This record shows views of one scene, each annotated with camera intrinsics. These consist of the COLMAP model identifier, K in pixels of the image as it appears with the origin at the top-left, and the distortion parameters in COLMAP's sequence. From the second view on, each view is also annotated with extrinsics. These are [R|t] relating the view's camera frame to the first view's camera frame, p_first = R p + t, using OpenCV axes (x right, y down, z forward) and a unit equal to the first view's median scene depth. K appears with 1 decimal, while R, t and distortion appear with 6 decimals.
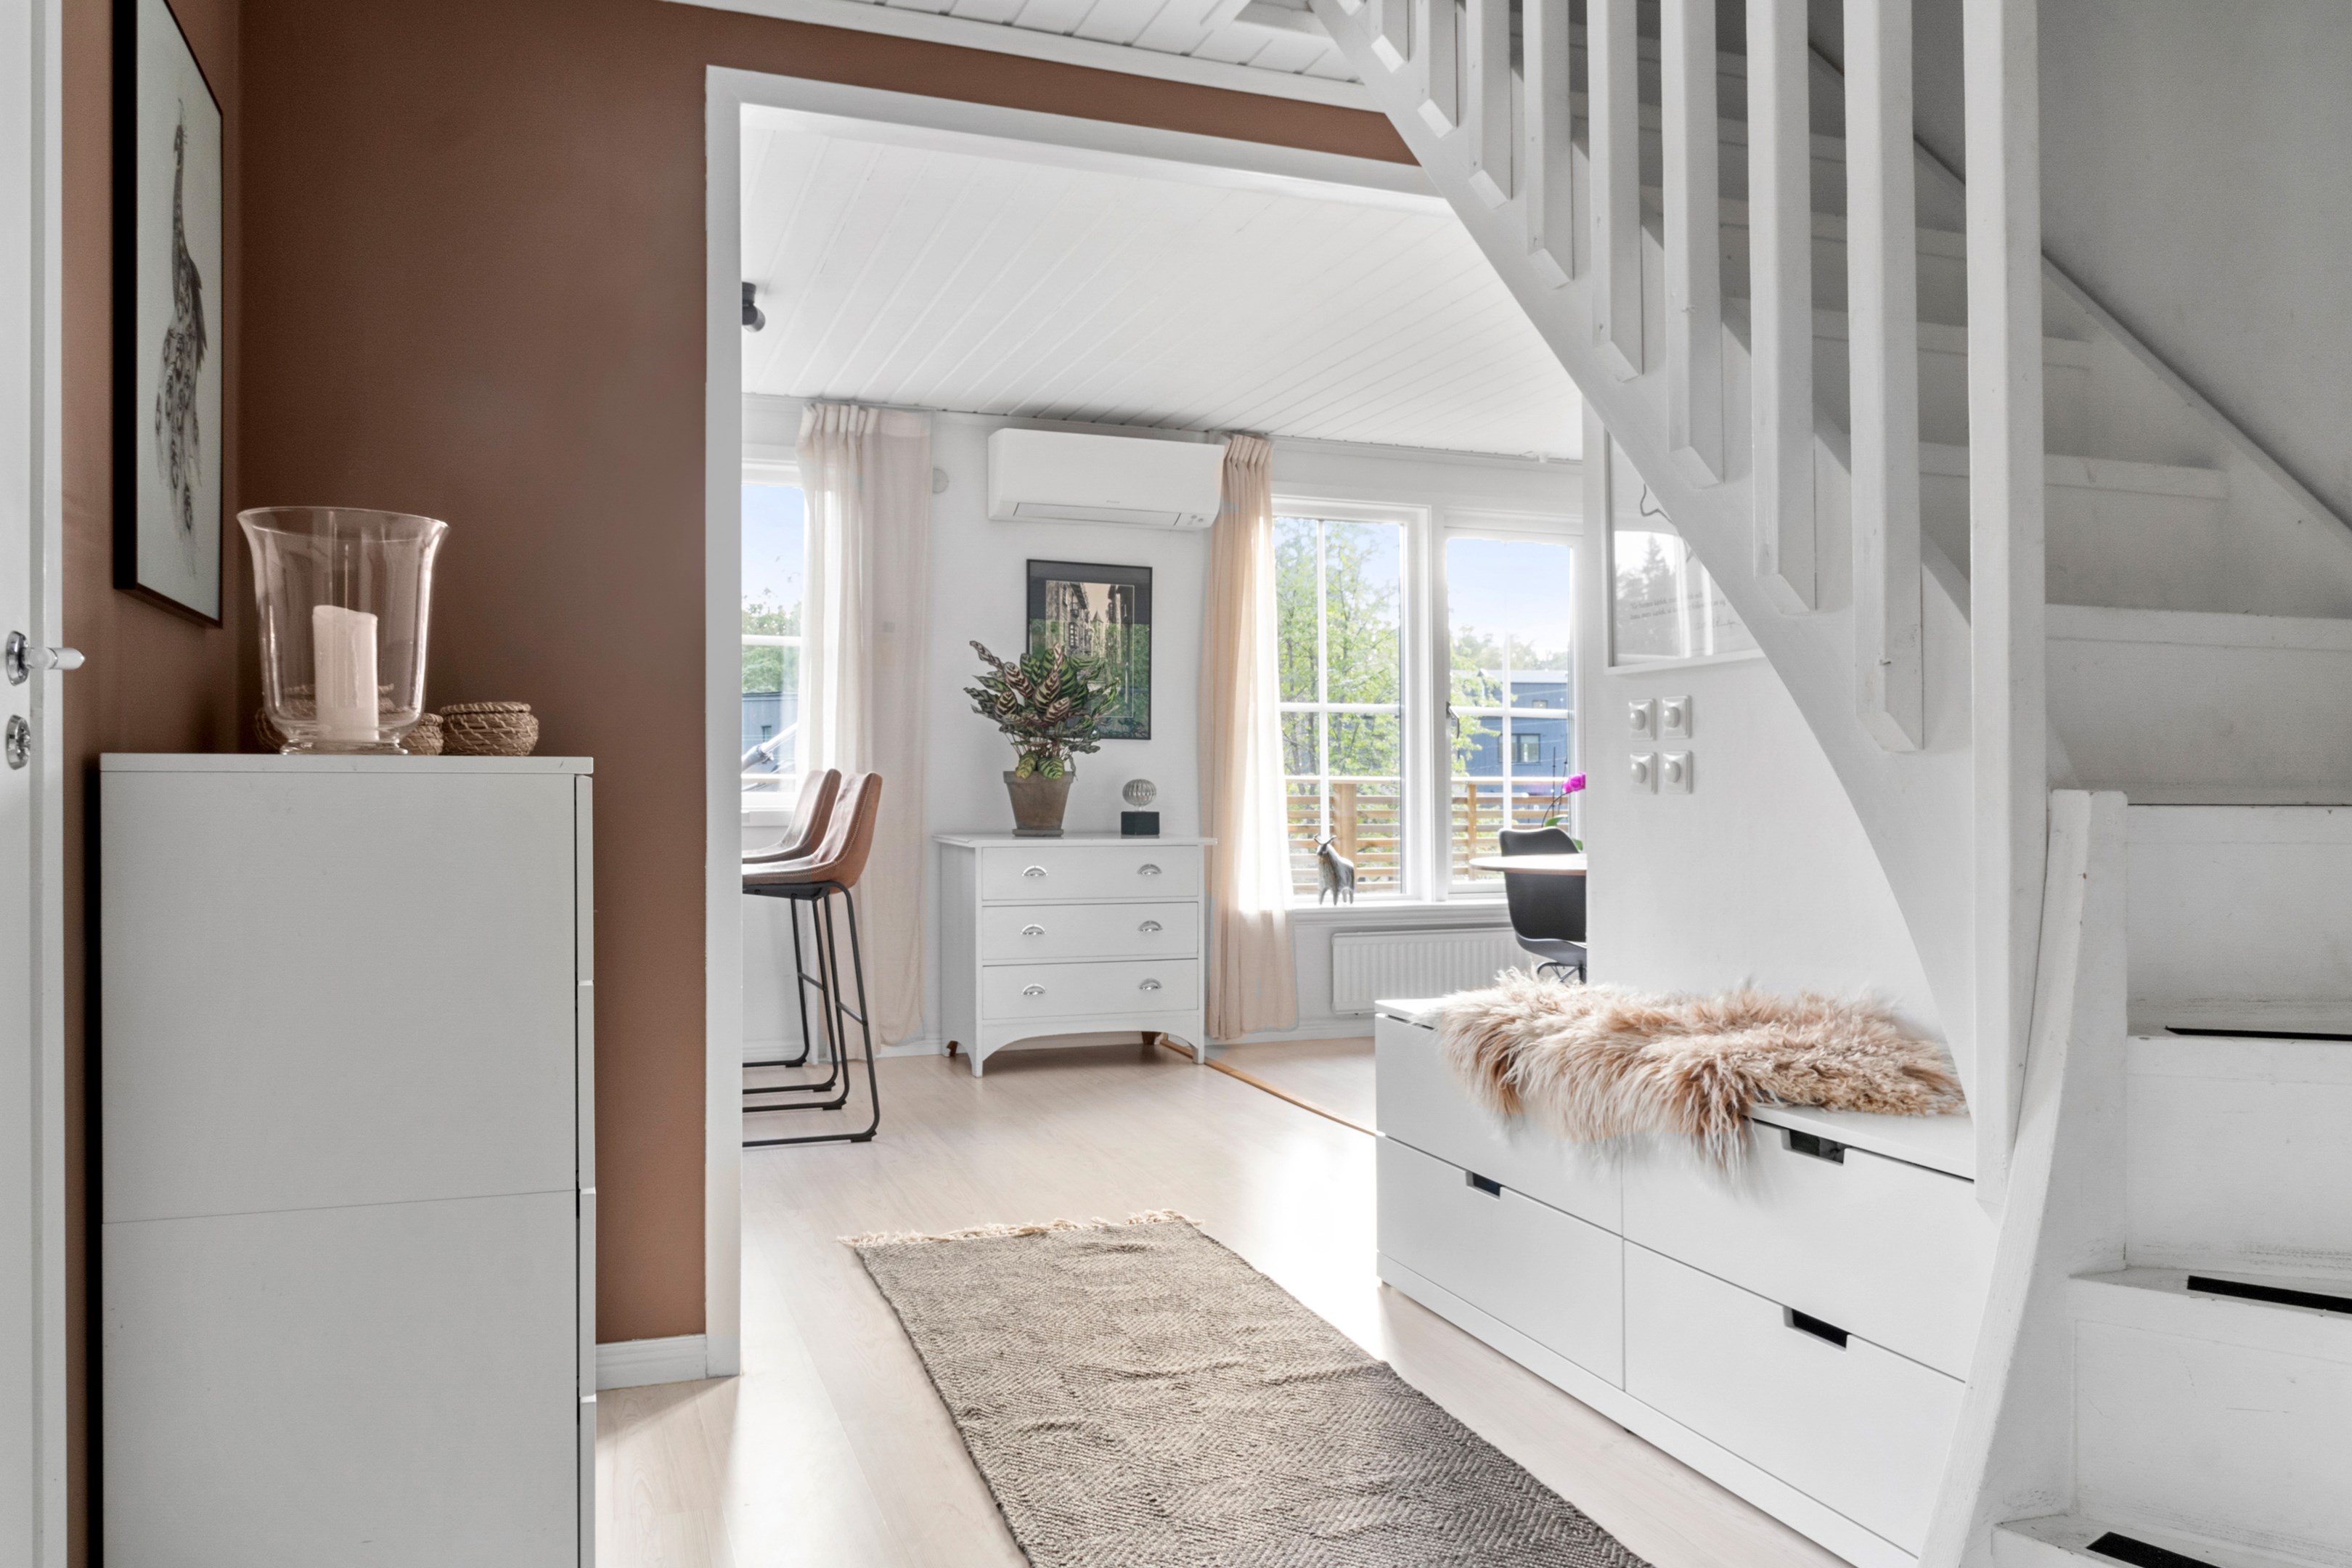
lens RADIAL K [[1635.2, 0, 1171.5], [0, 1635.2, 801.5], [0, 0, 1]] dist [-0.004304, -0.006756]
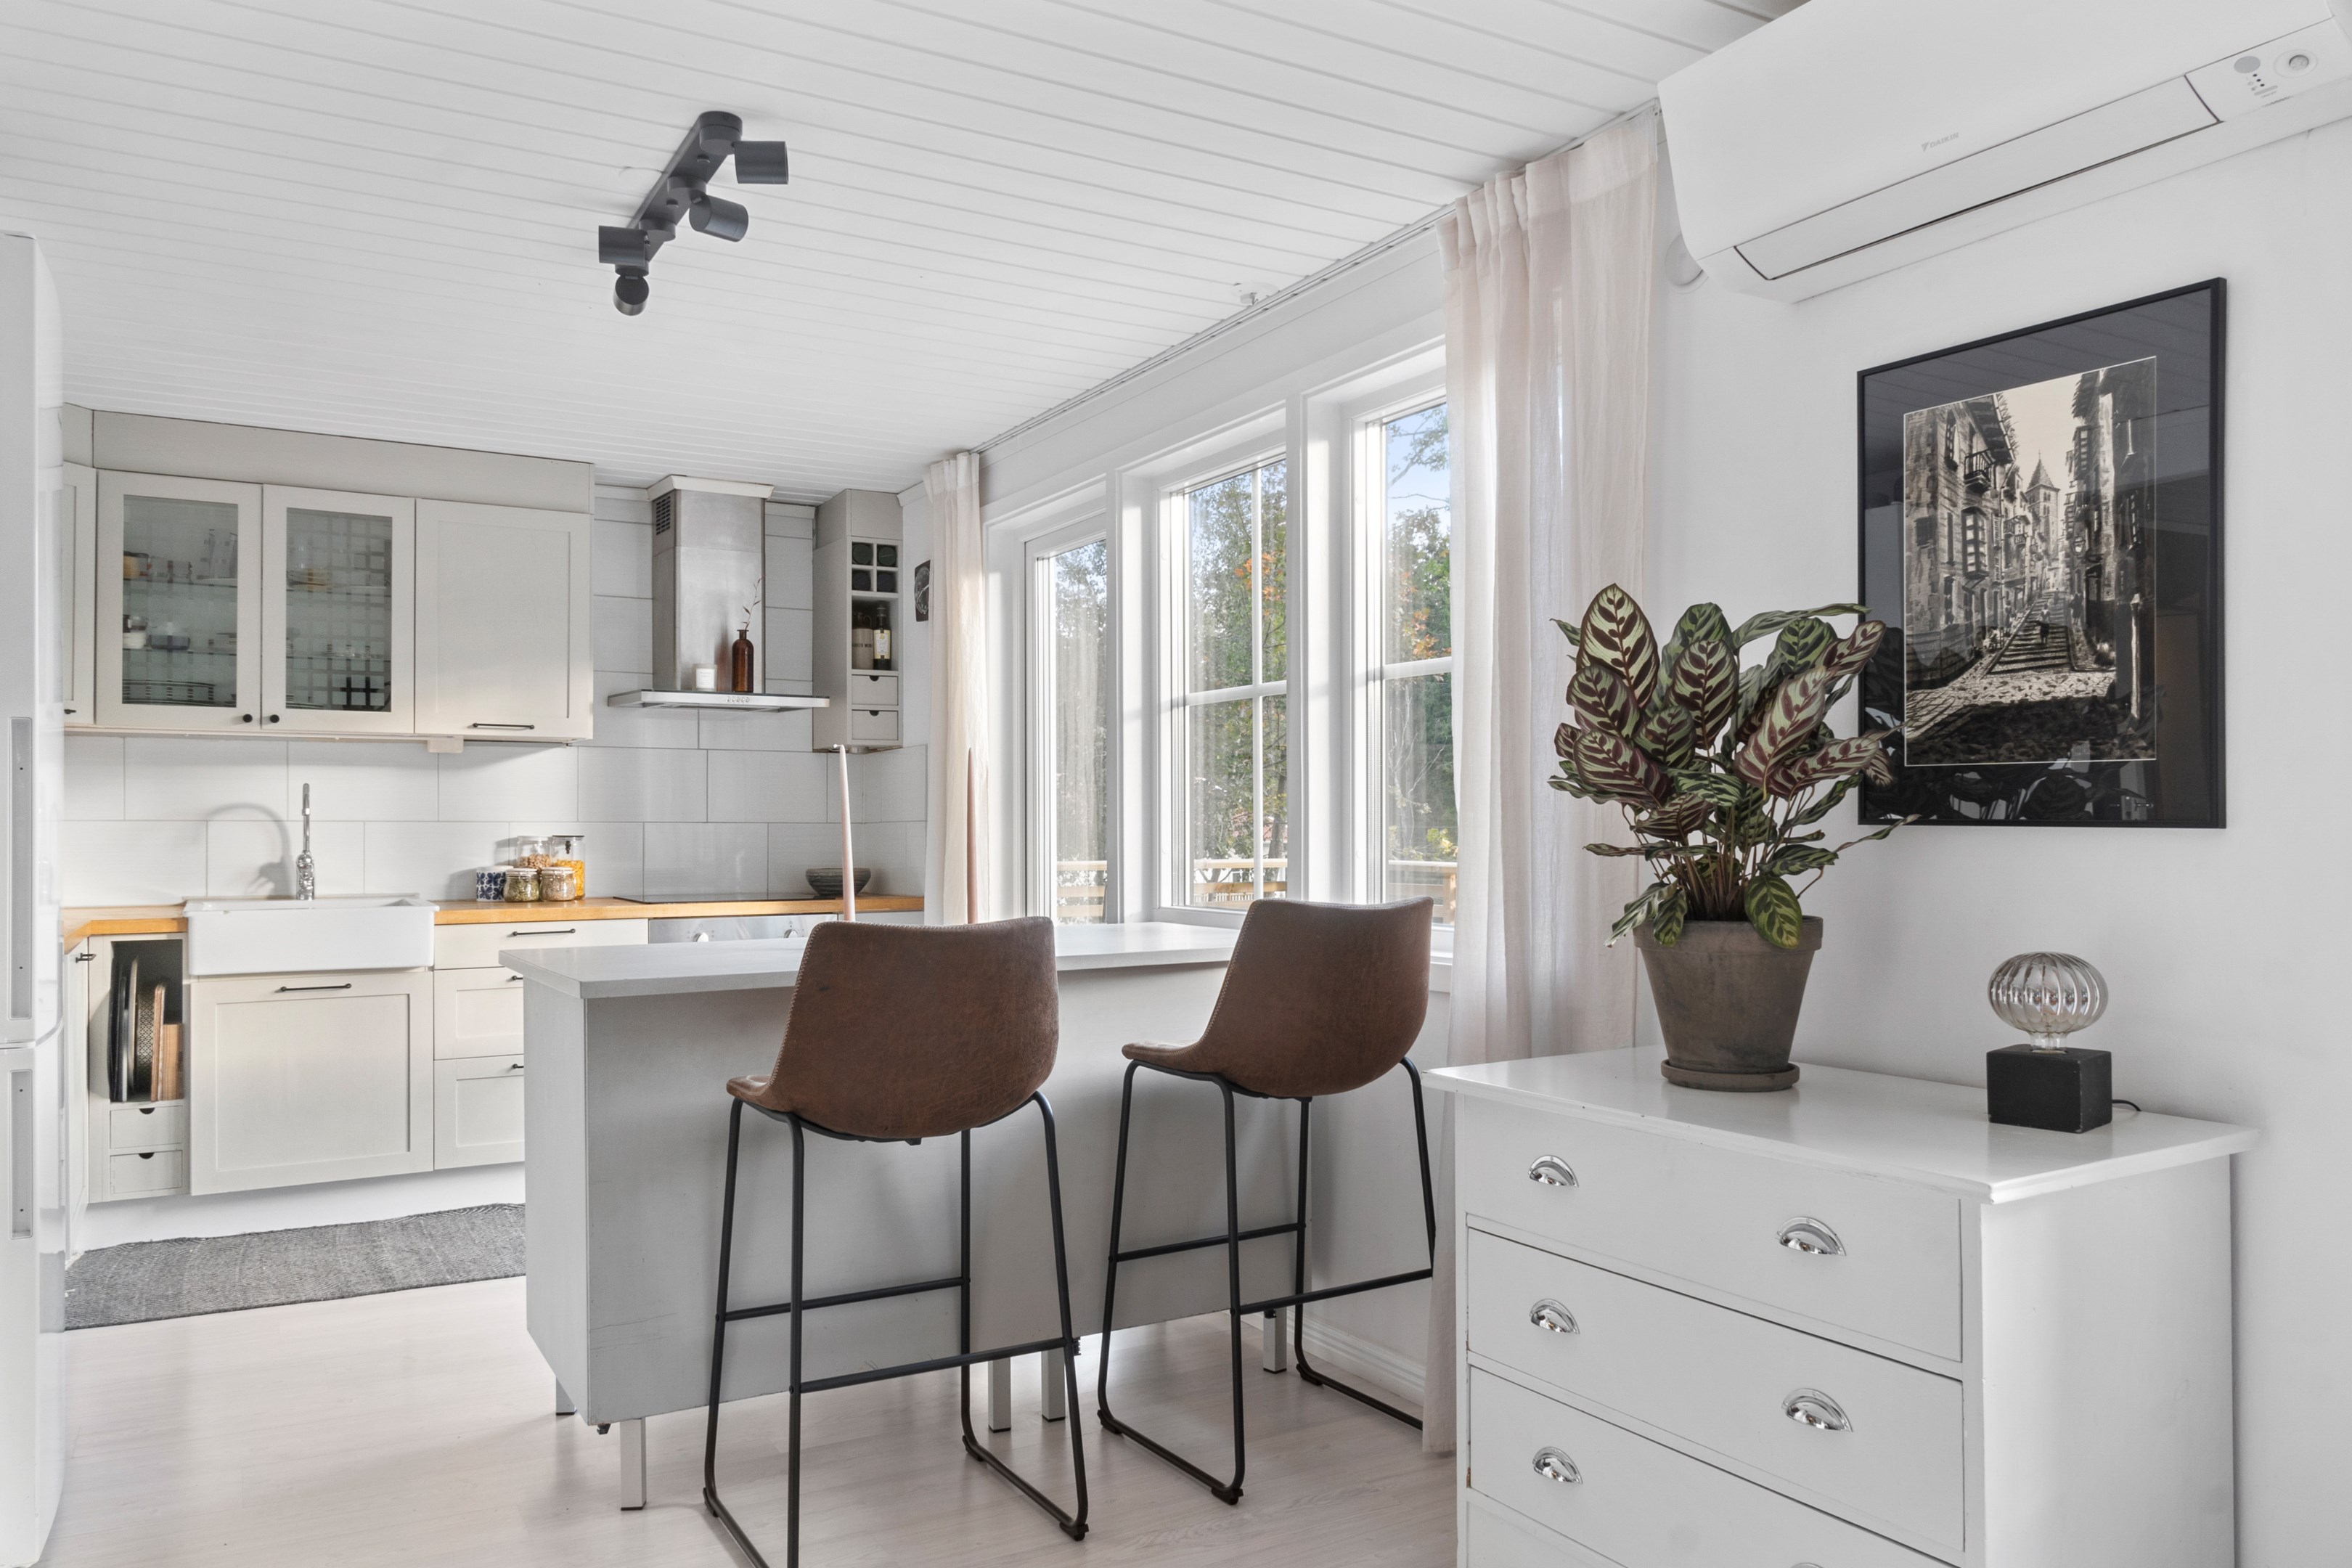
lens RADIAL K [[1635.2, 0, 1171.5], [0, 1635.2, 801.5], [0, 0, 1]] dist [-0.004304, -0.006756]
pose [[0.164871, -0.012313, -0.986238, 0.268017], [-0.006541, 0.999886, -0.013577, -0.038055], [0.986293, 0.008689, 0.164772, 0.764113]]
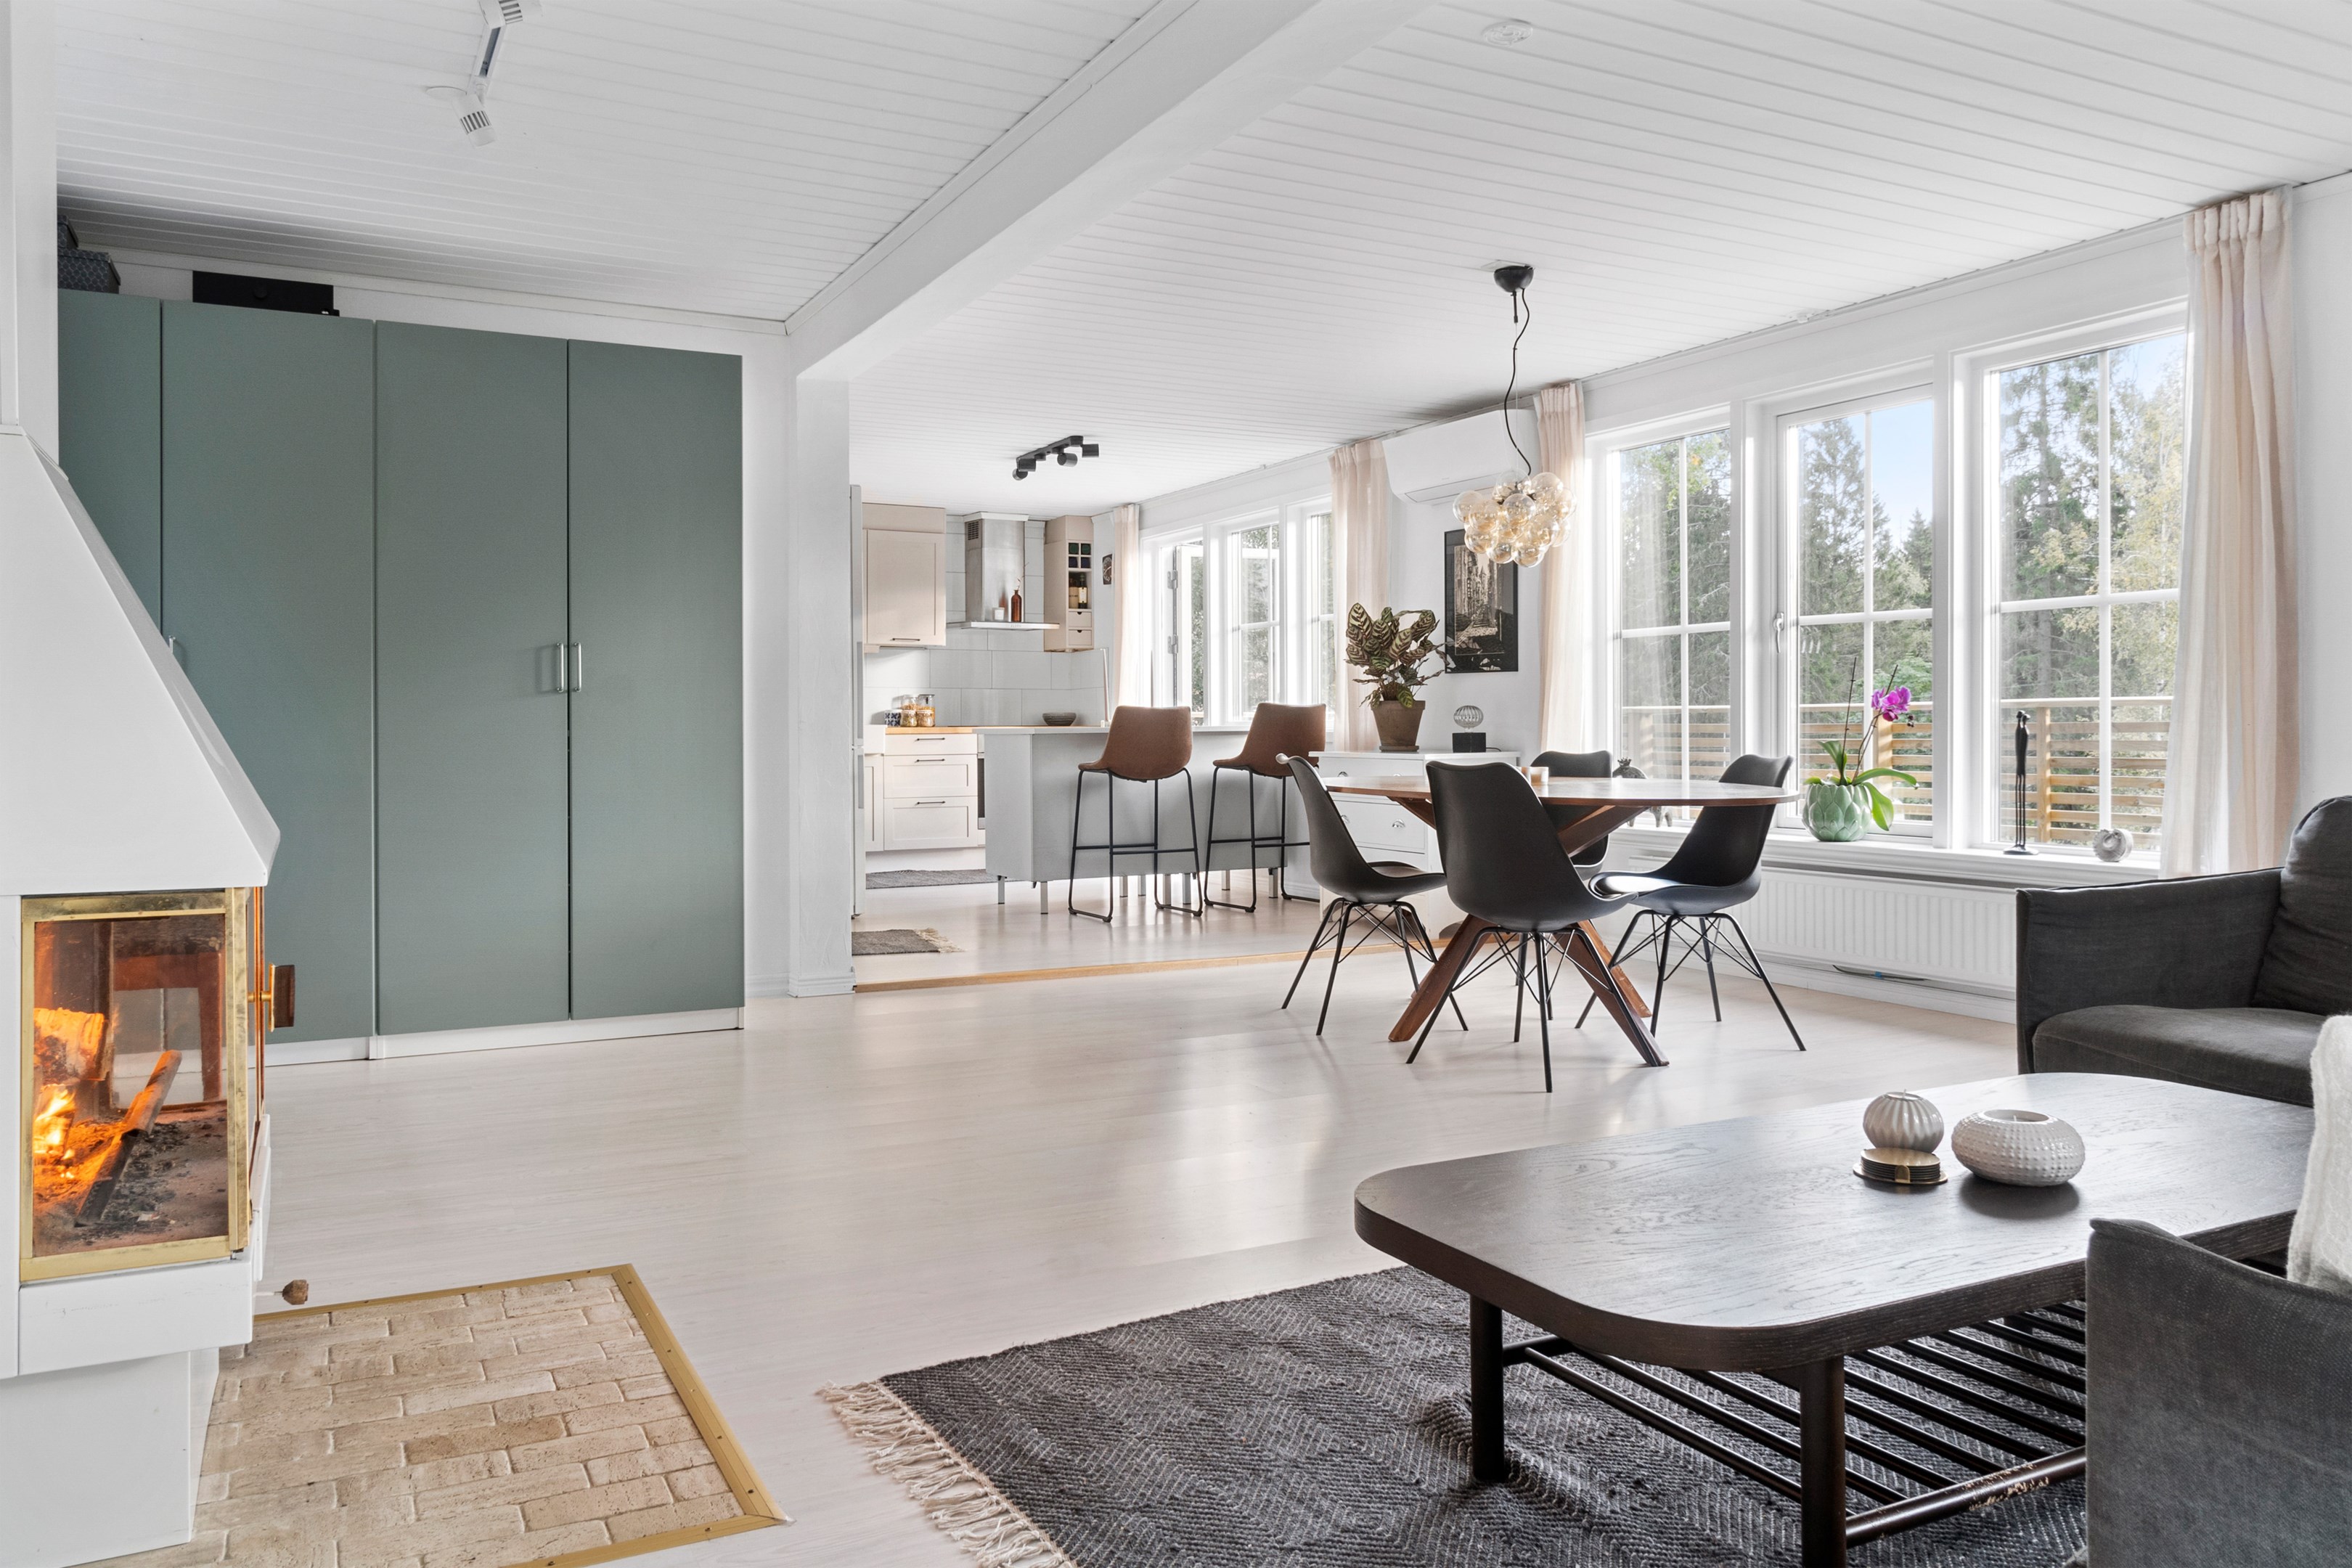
lens RADIAL K [[1691.3, 0, 1171.8], [0, 1691.3, 734.3], [0, 0, 1]] dist [-0.001899, -0.001749]
pose [[0.123509, 0.008445, -0.992307, 1.164951], [-0.003701, 0.999961, 0.008049, -0.002160], [0.992337, 0.002679, 0.123536, 0.624084]]
